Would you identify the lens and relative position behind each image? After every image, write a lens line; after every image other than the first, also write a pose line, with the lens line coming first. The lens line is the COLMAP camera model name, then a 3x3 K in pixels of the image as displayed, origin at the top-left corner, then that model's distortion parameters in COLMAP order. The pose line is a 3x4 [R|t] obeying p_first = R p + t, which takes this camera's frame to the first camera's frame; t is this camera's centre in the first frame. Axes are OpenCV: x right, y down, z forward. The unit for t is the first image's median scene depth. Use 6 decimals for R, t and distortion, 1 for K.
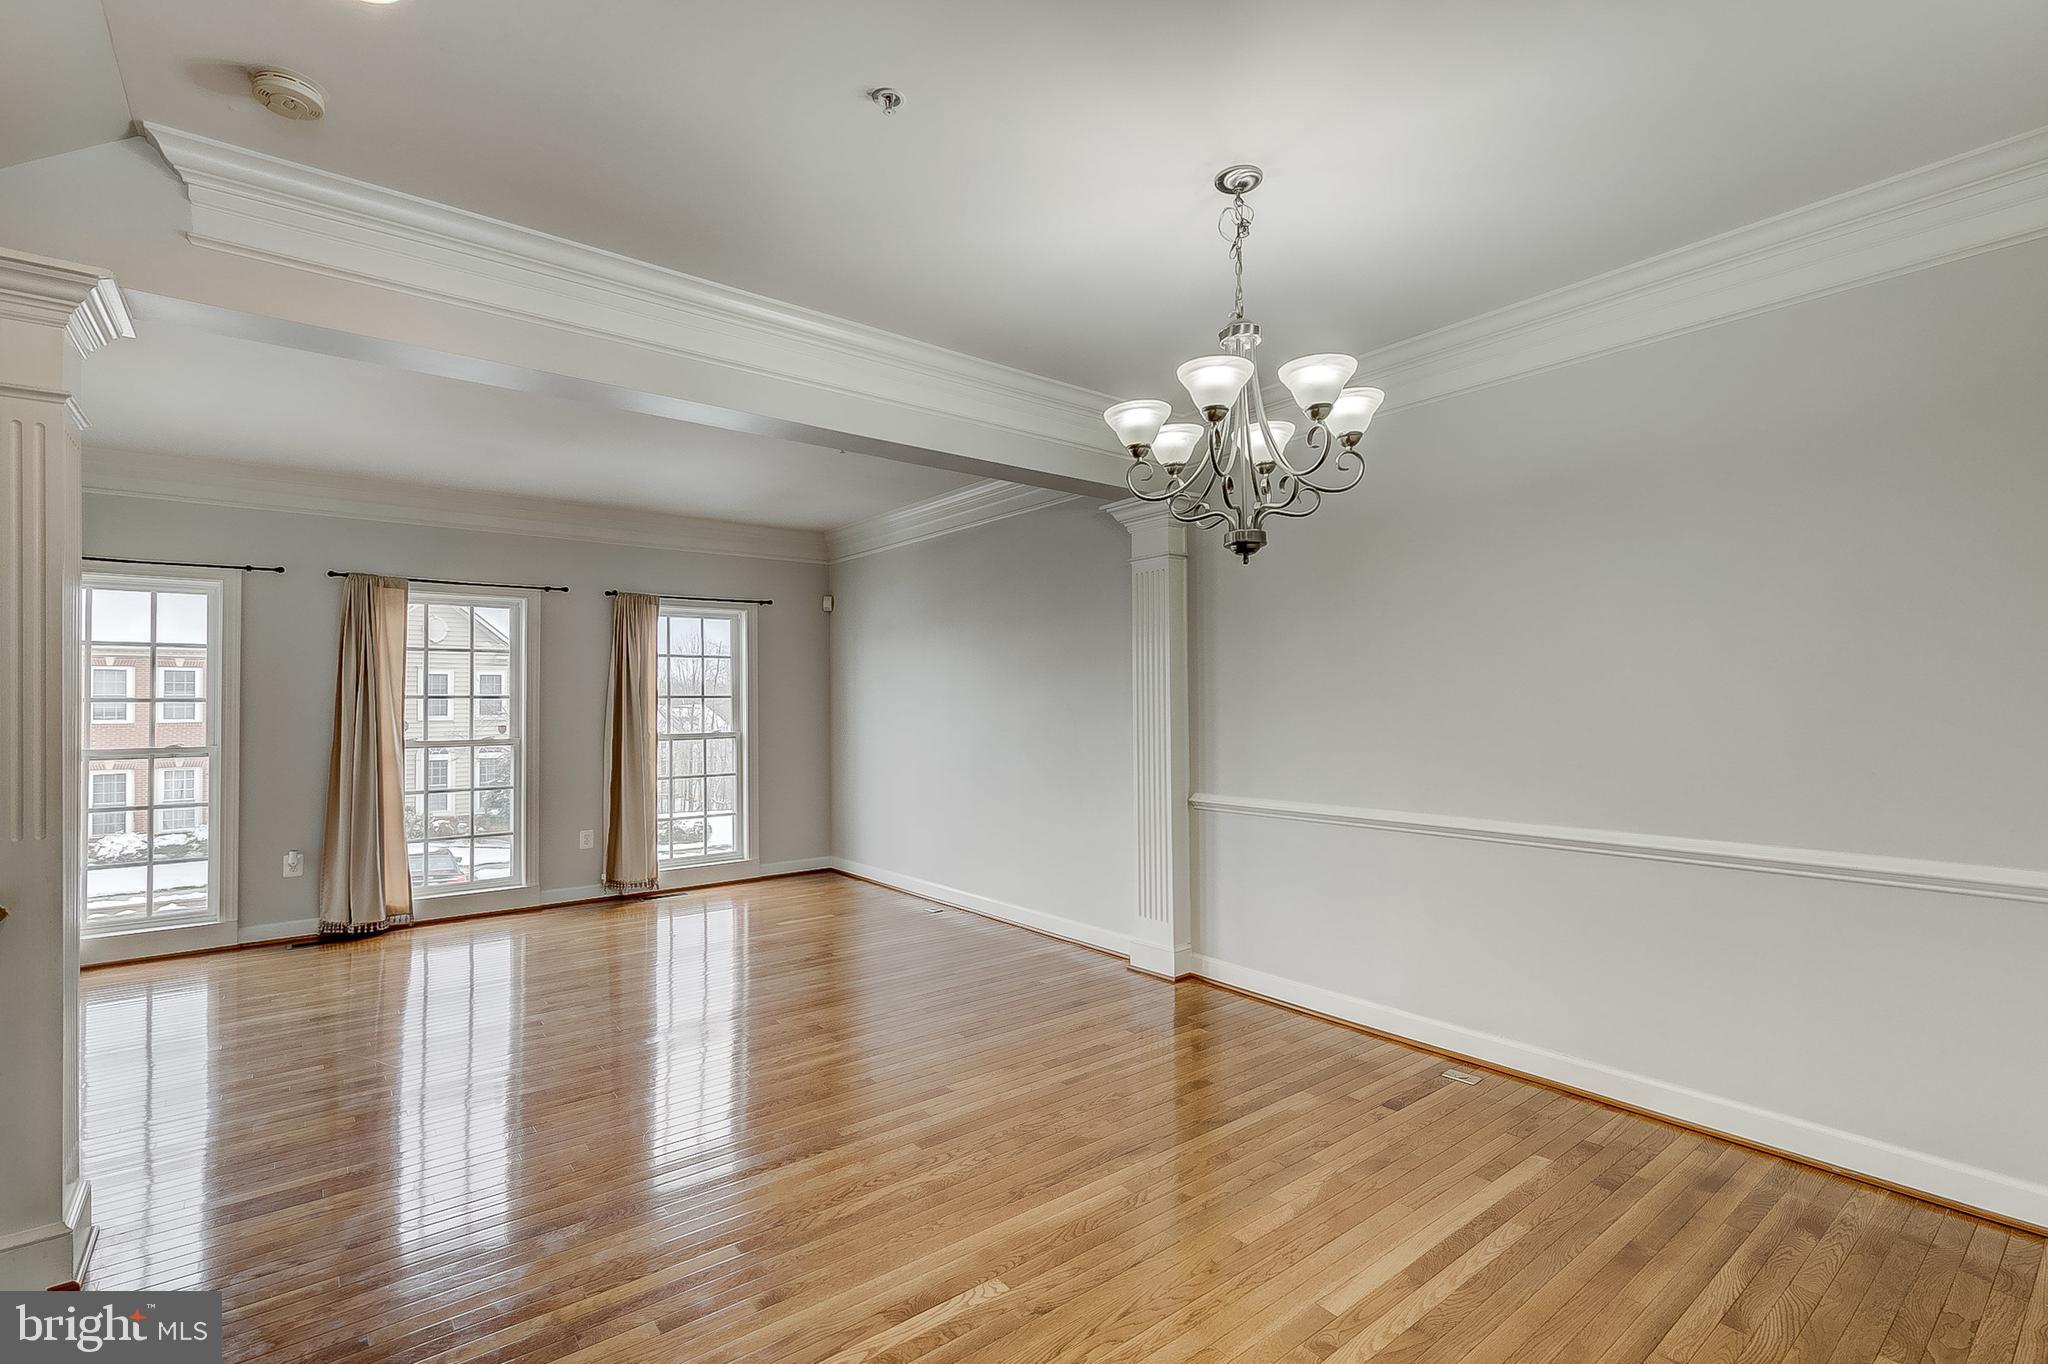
lens RADIAL K [[925.6, 0, 1015.6], [0, 925.6, 681.6], [0, 0, 1]] dist [0.013592, -0.001361]
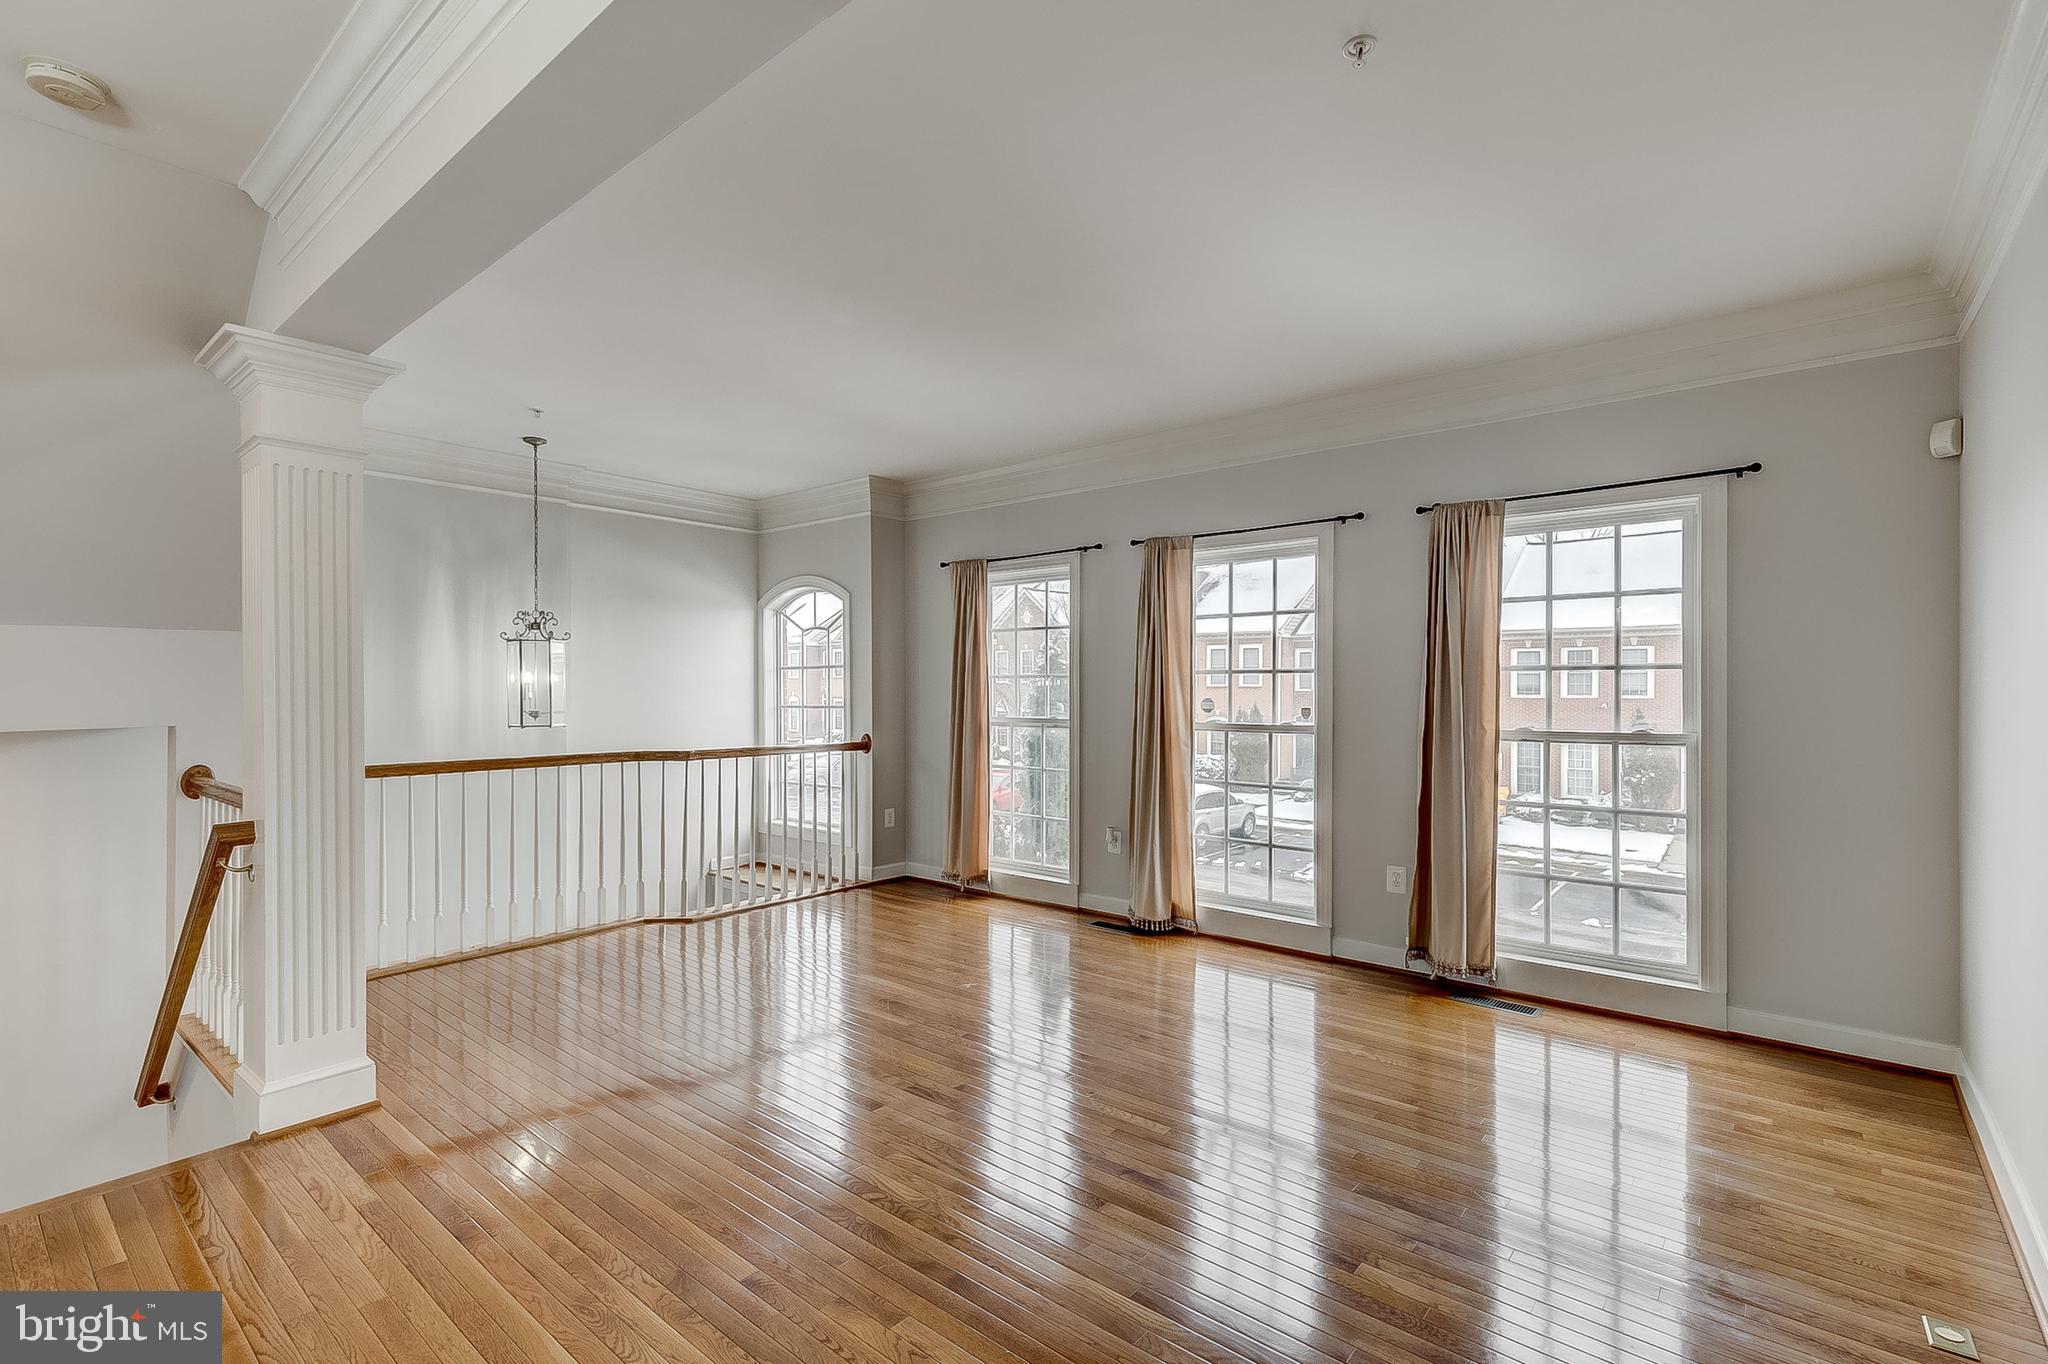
lens RADIAL K [[925.6, 0, 1029.9], [0, 925.6, 681.7], [0, 0, 1]] dist [0.013592, -0.001361]
pose [[0.205122, 0.002110, -0.978734, 0.166527], [0.022820, 0.999716, 0.006938, 0.016461], [0.978470, -0.023758, 0.205016, 0.686721]]
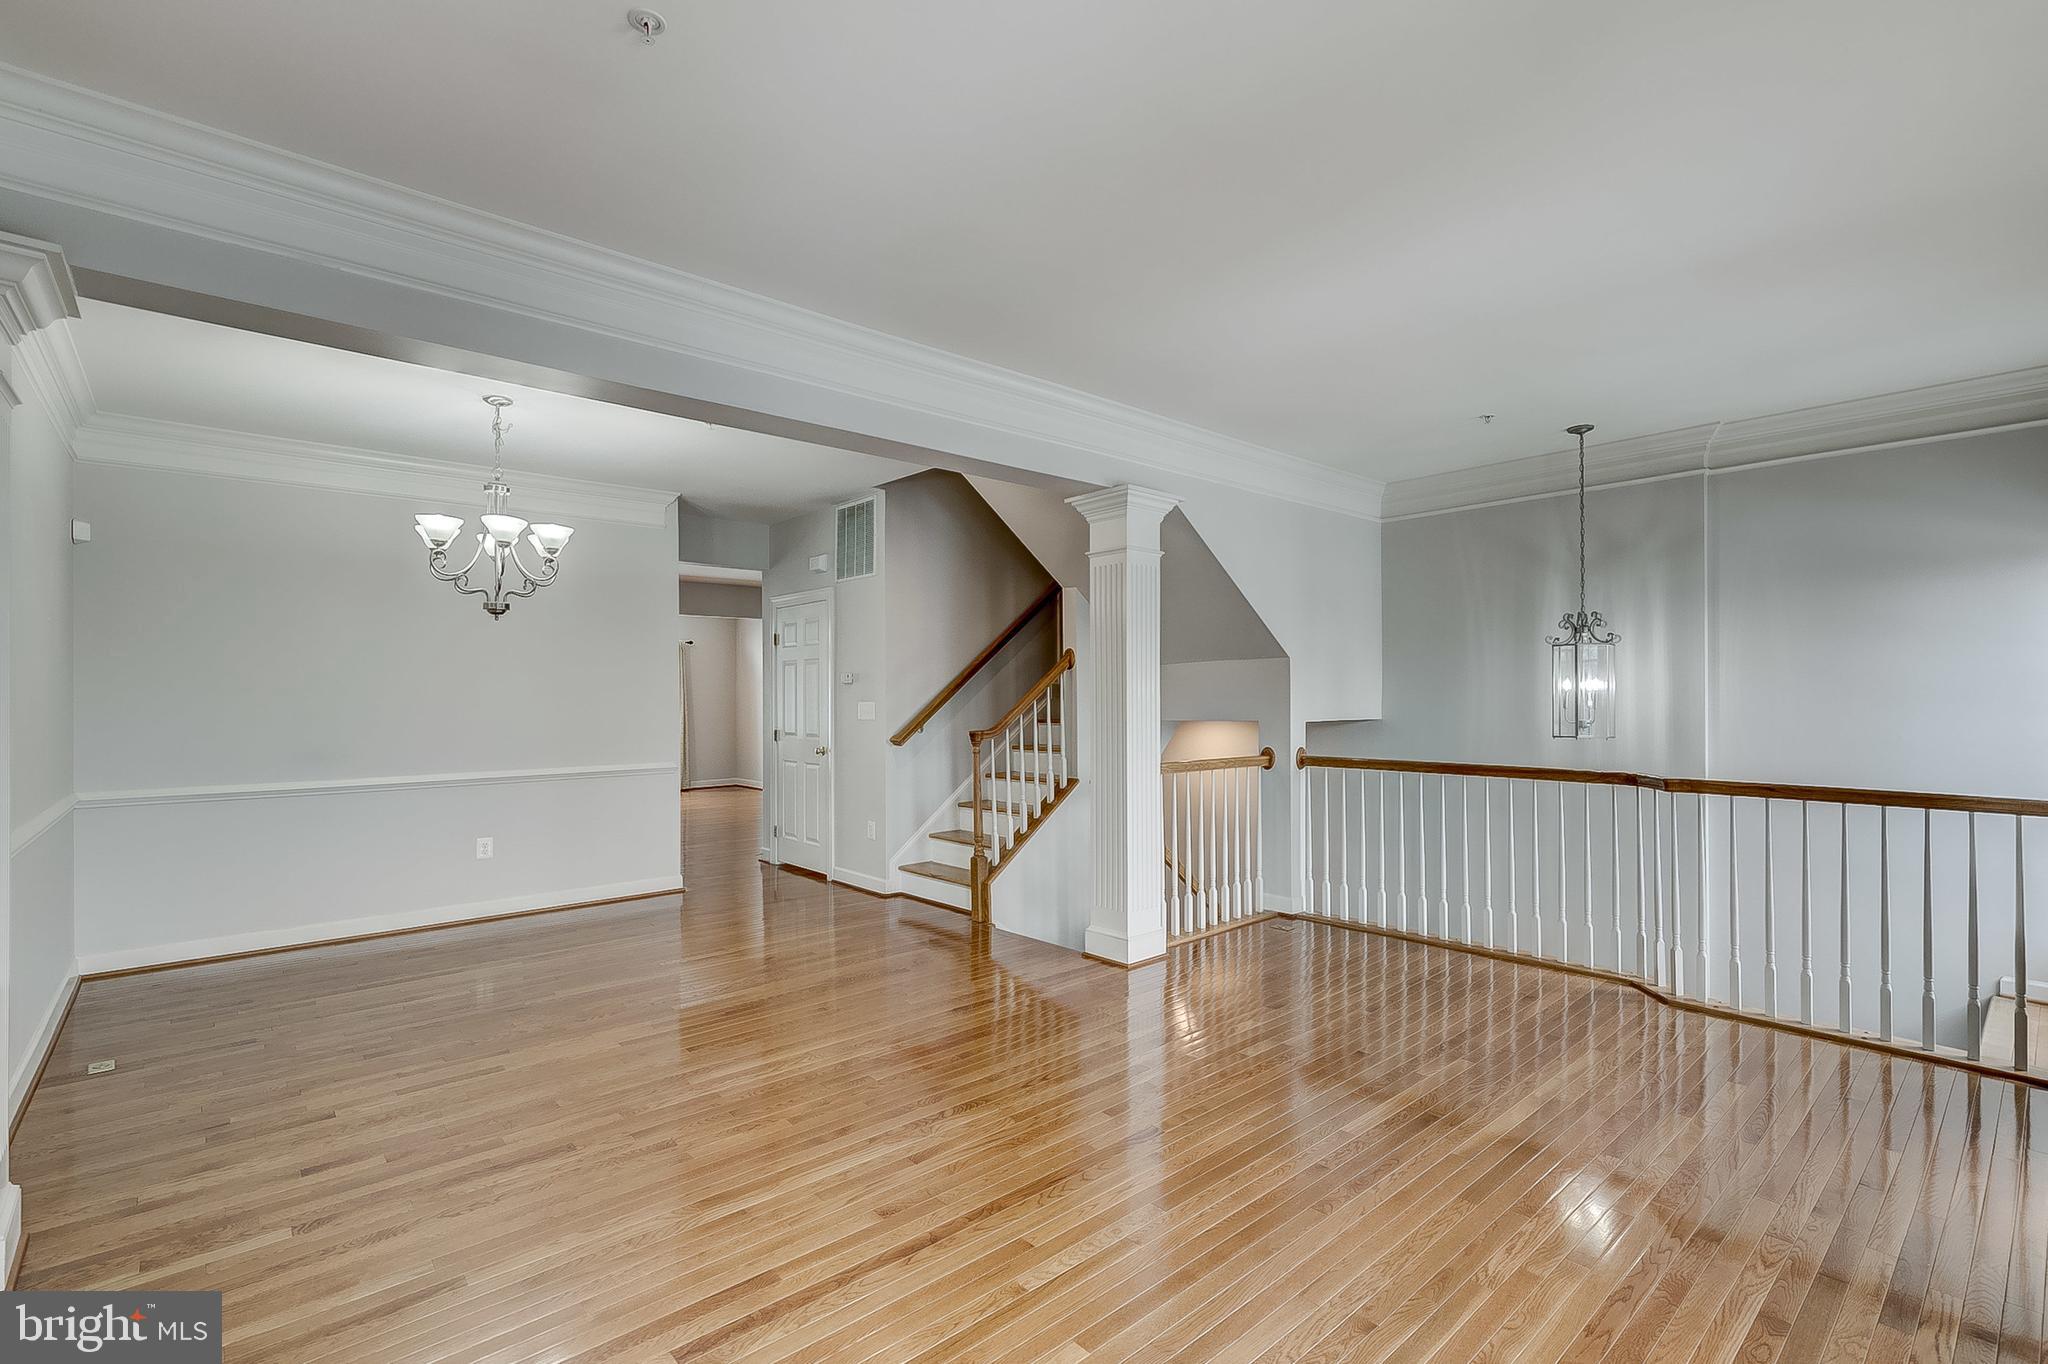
lens RADIAL K [[925.6, 0, 1010.2], [0, 925.6, 689.4], [0, 0, 1]] dist [0.013592, -0.001361]
pose [[-0.998897, 0.010705, -0.045723, -0.283320], [0.012008, 0.999526, -0.028335, 0.029360], [0.045398, -0.028853, -0.998552, 1.237864]]
